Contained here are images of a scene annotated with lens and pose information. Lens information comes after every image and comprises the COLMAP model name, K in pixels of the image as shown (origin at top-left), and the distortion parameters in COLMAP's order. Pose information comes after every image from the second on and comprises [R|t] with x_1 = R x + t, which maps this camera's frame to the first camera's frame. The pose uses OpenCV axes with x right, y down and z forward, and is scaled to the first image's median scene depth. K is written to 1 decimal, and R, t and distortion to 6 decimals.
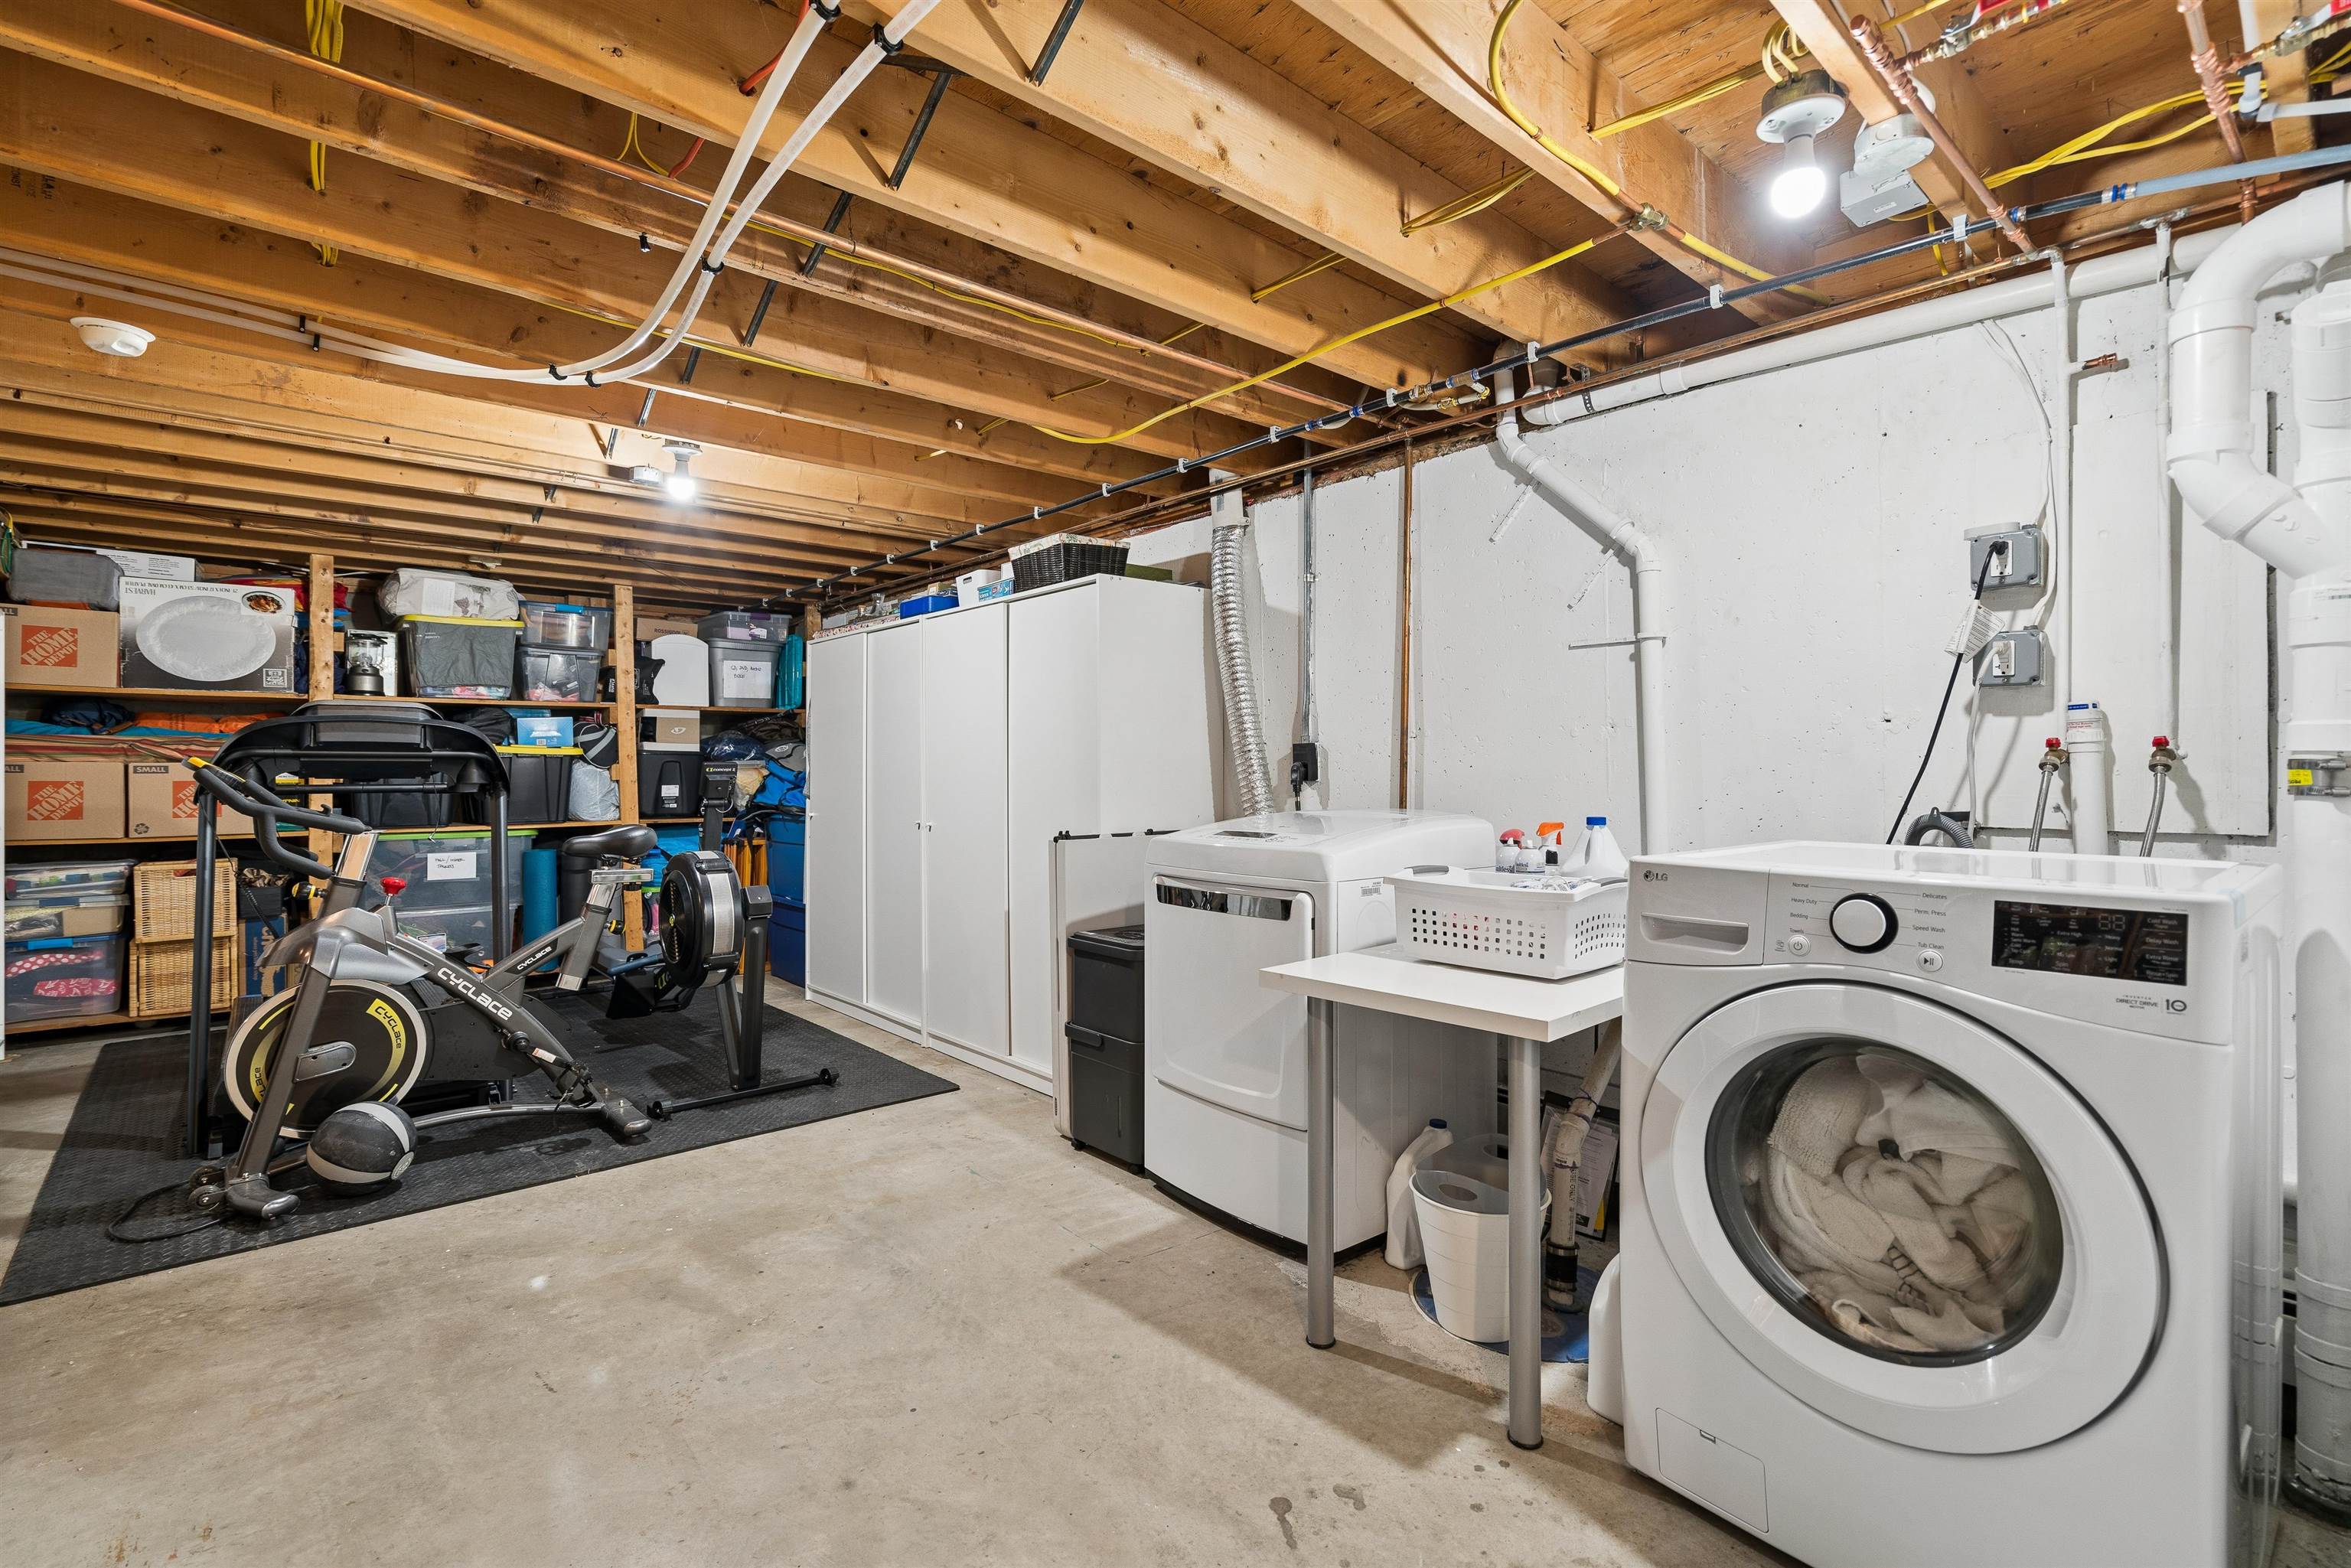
lens RADIAL K [[1066.4, 0, 1175.0], [0, 1066.4, 787.8], [0, 0, 1]] dist [-0.012766, 0.004889]
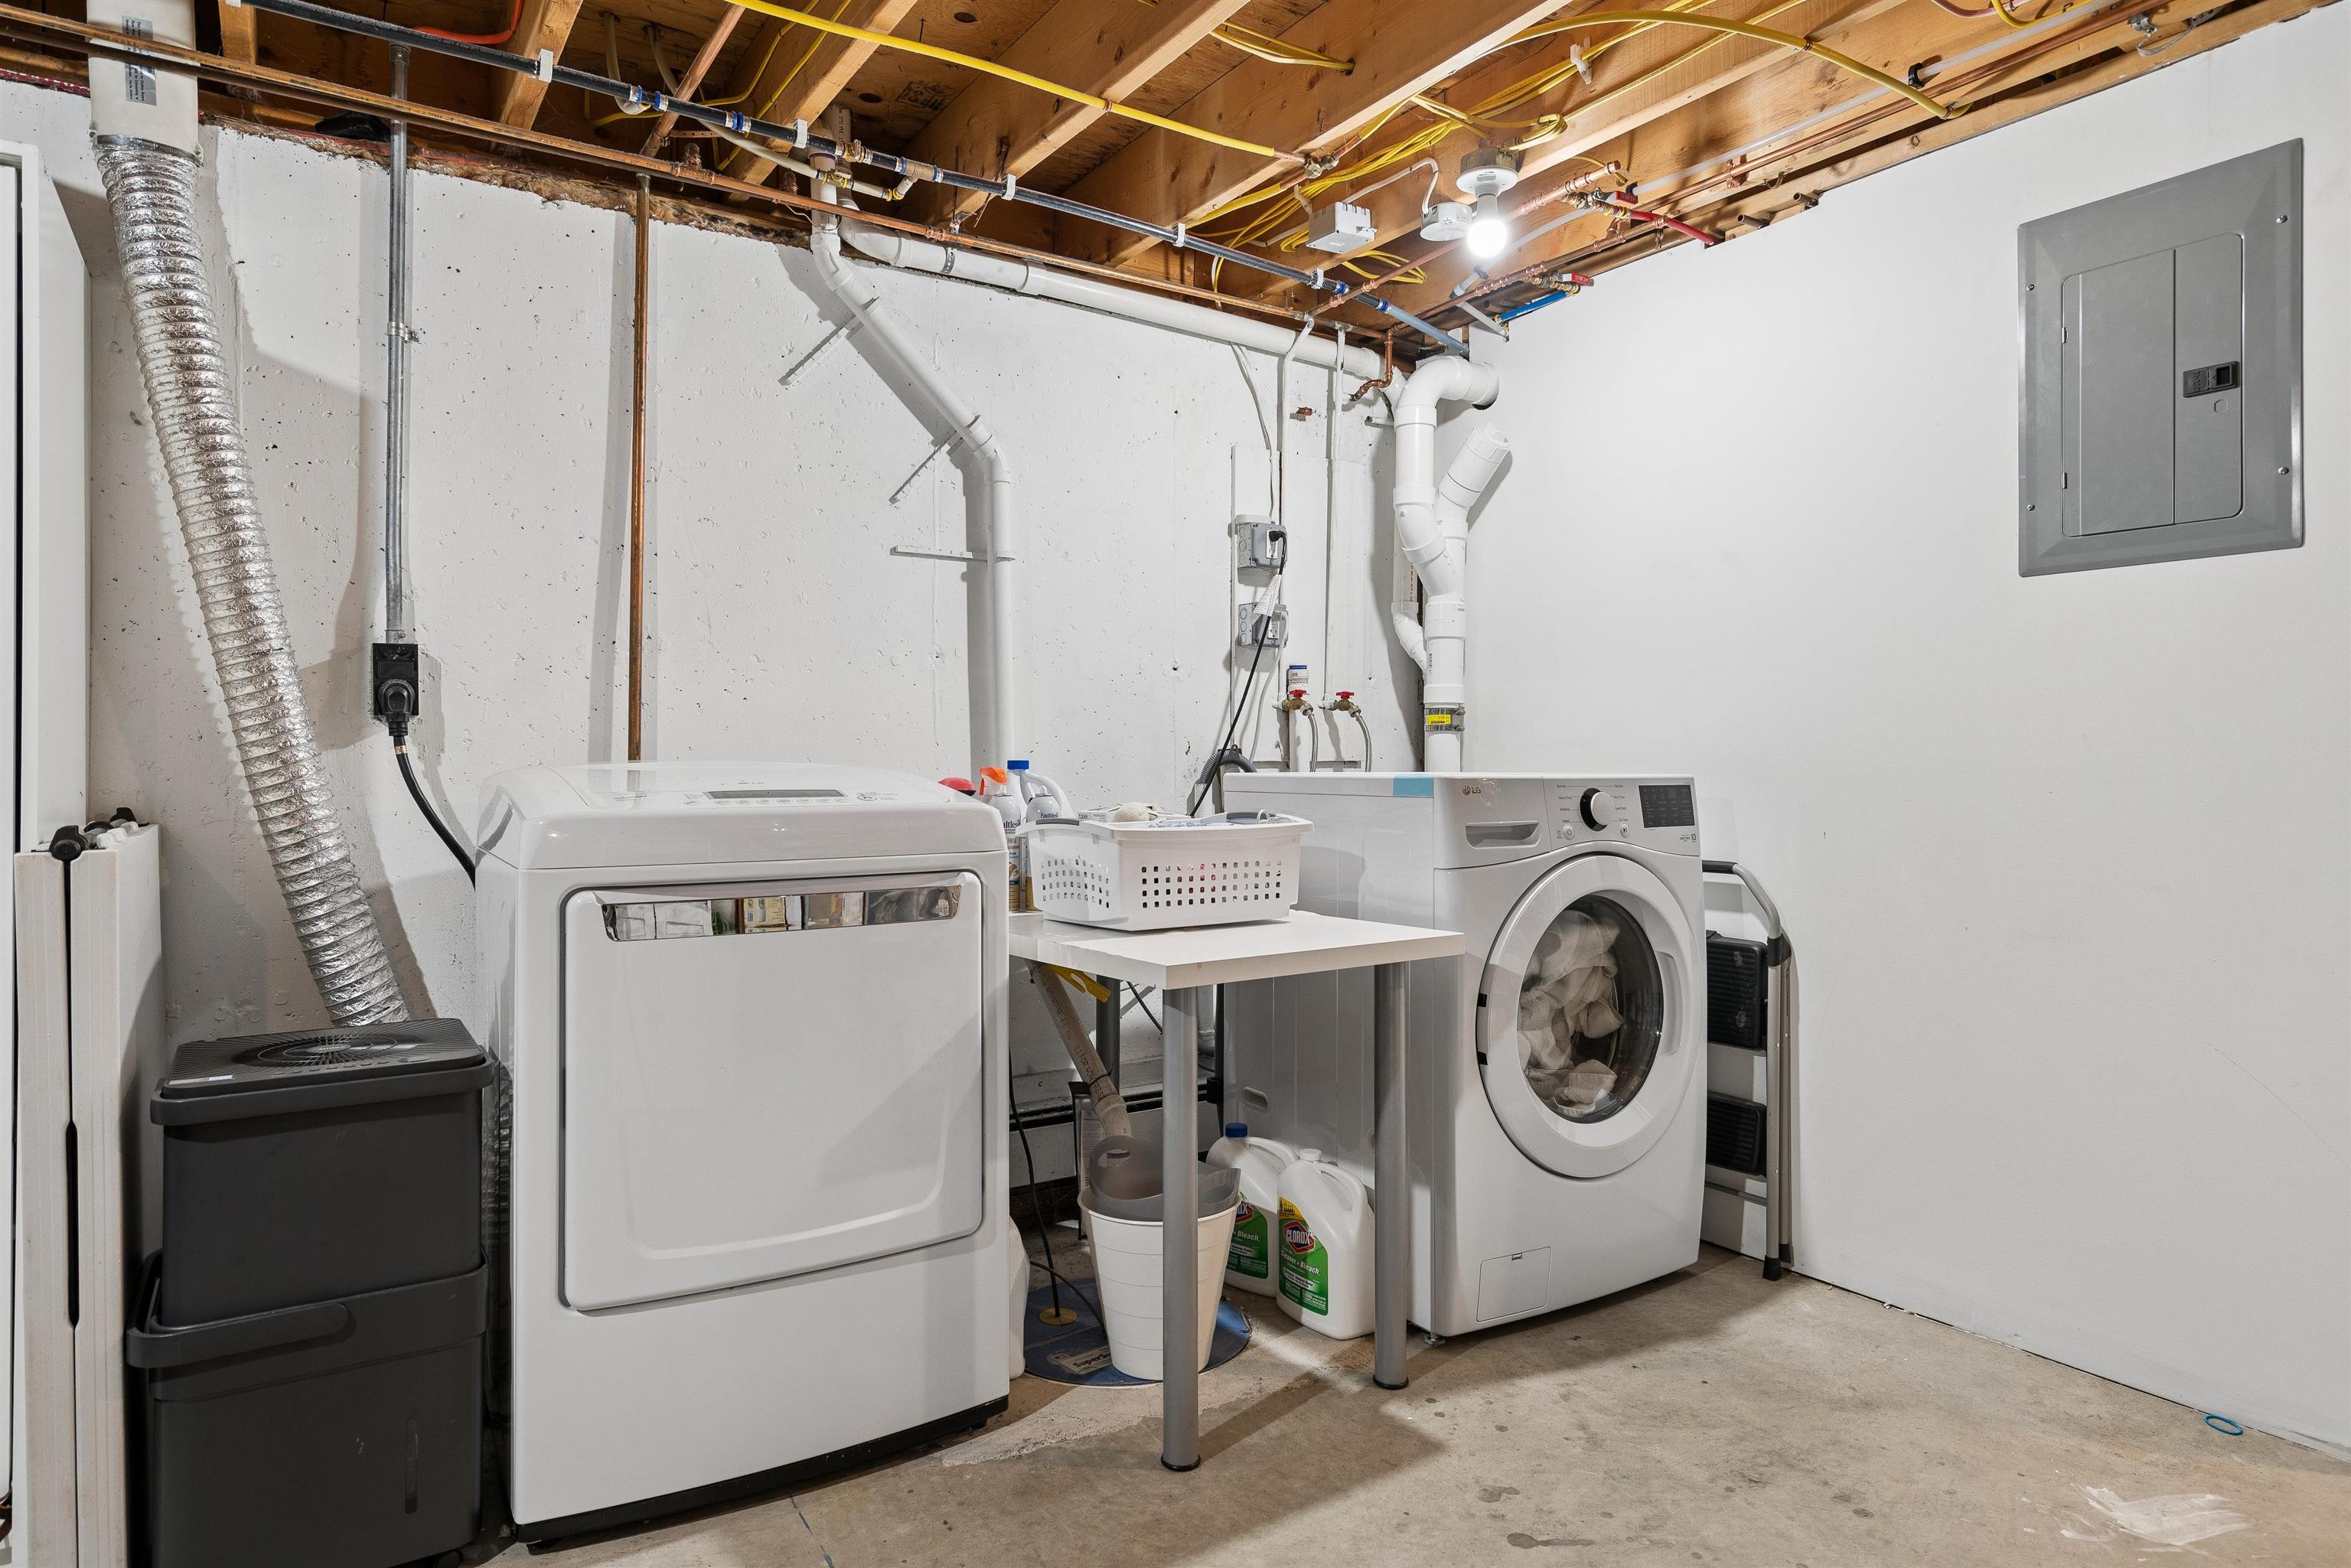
lens RADIAL K [[1345.0, 0, 1170.0], [0, 1345.0, 760.0], [0, 0, 1]] dist [0.005562, 0.001436]
pose [[0.145793, -0.000148, 0.989315, -0.765773], [0.016193, 0.999866, -0.002237, 0.037626], [-0.989183, 0.016346, 0.145776, 0.843538]]
